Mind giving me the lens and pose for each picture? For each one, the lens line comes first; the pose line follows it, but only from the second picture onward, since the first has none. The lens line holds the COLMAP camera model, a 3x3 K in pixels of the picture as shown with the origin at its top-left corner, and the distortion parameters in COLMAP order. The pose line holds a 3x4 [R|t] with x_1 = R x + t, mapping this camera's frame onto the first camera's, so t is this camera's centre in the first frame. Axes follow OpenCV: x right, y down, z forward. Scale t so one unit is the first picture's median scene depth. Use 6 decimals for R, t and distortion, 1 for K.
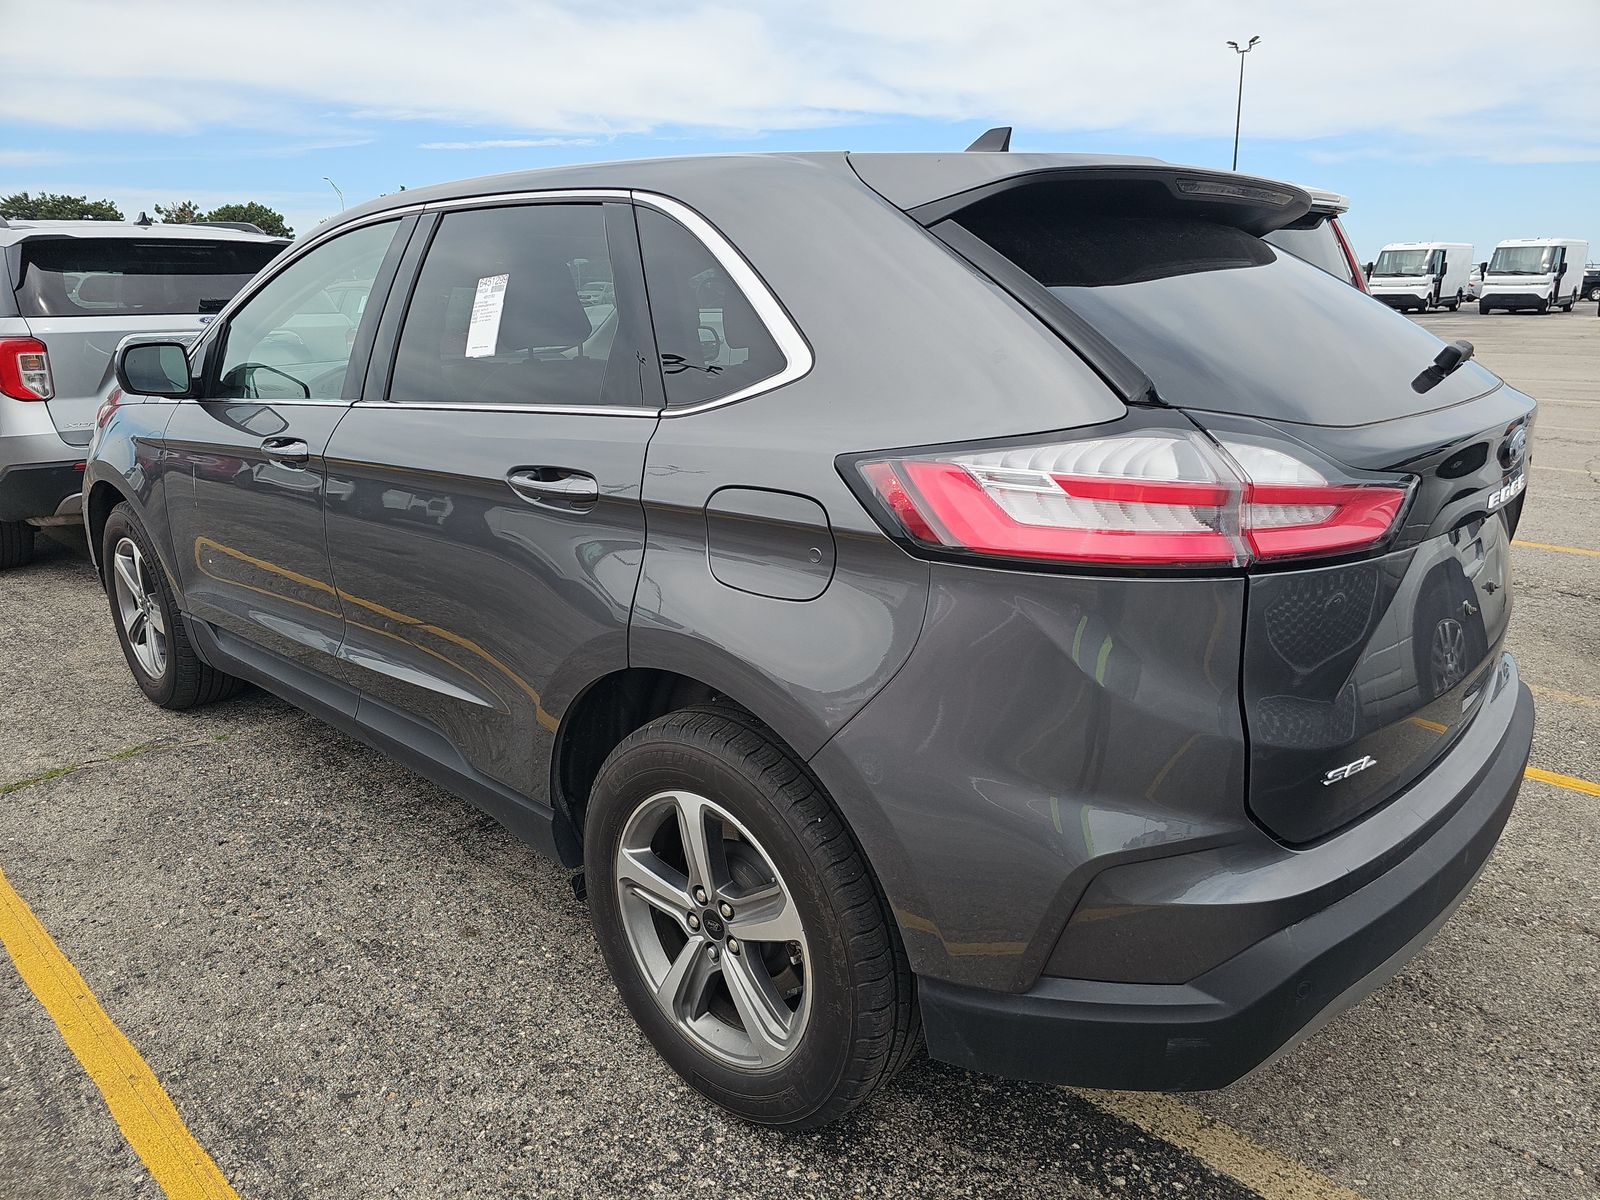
lens RADIAL K [[1094.9, 0, 797.6], [0, 1094.9, 614.0], [0, 0, 1]] dist [0.032282, -0.038248]
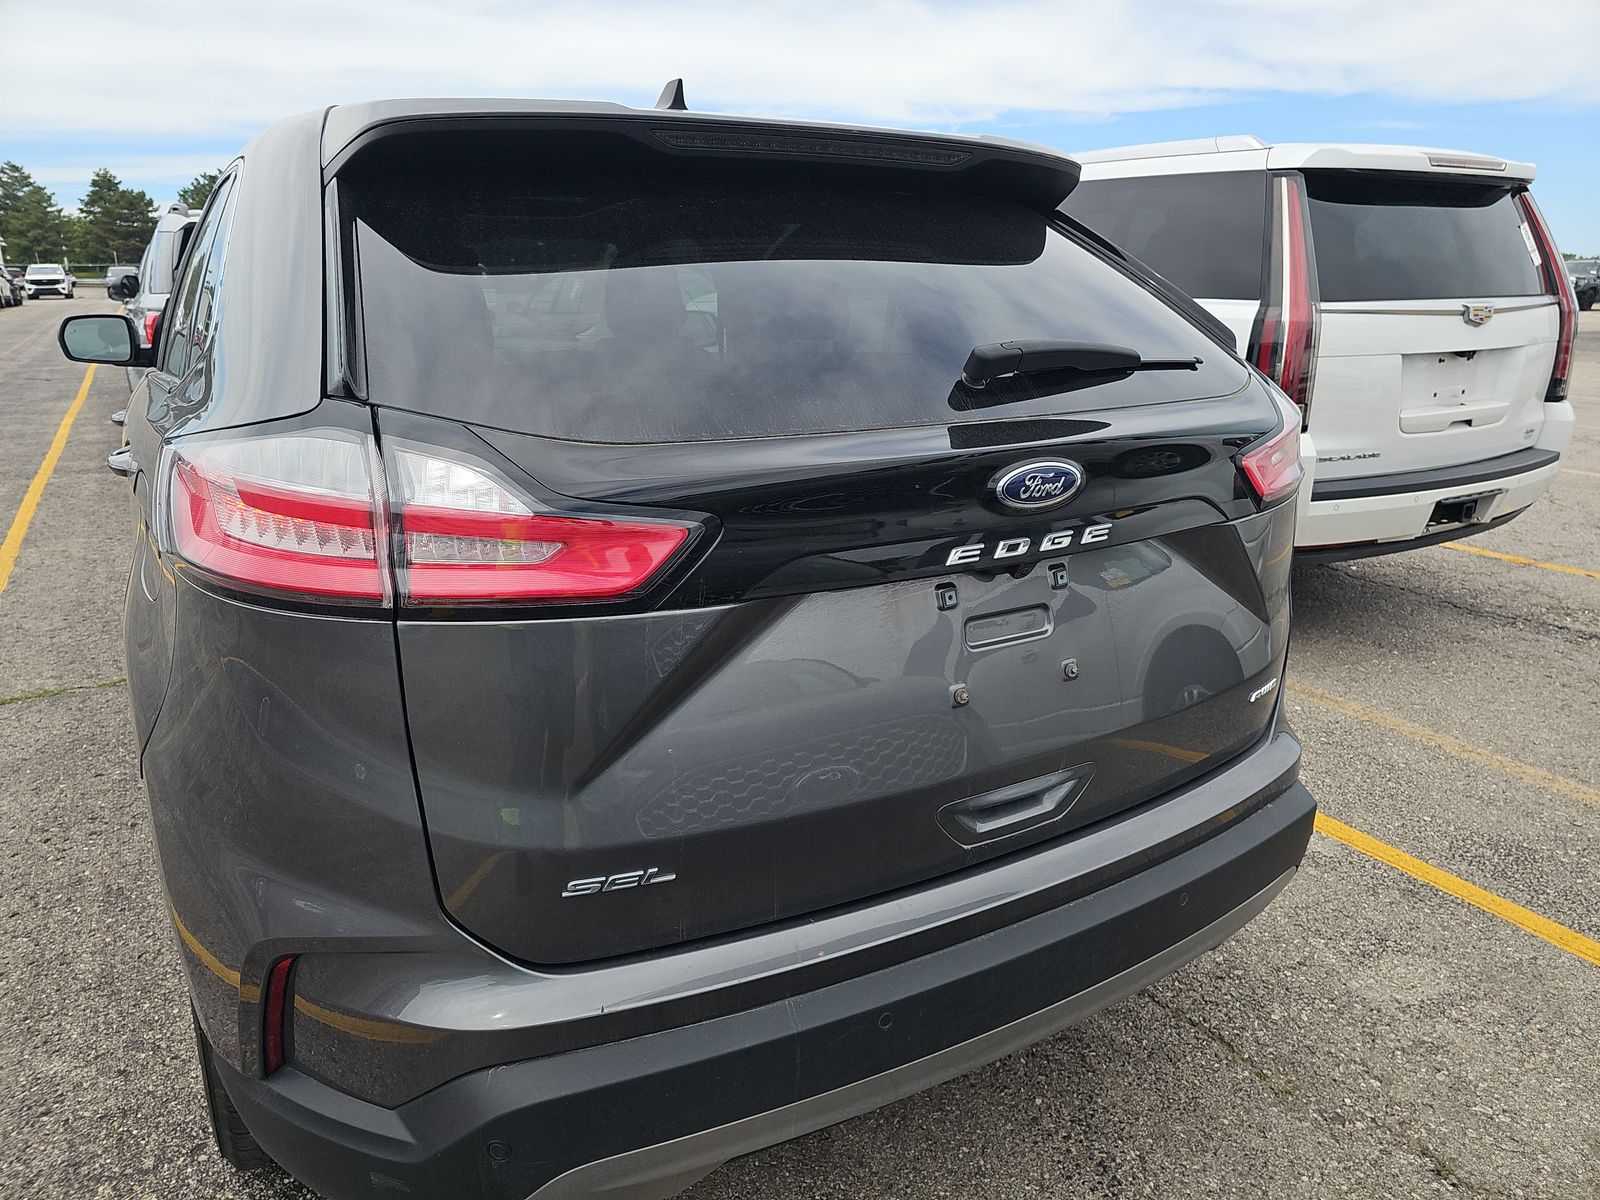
lens RADIAL K [[1094.9, 0, 797.6], [0, 1094.9, 614.0], [0, 0, 1]] dist [0.032282, -0.038248]
pose [[0.953552, 0.096135, -0.285477, 0.653652], [-0.093842, 0.995350, 0.021733, -0.060277], [0.286238, 0.006066, 0.958139, 0.232947]]
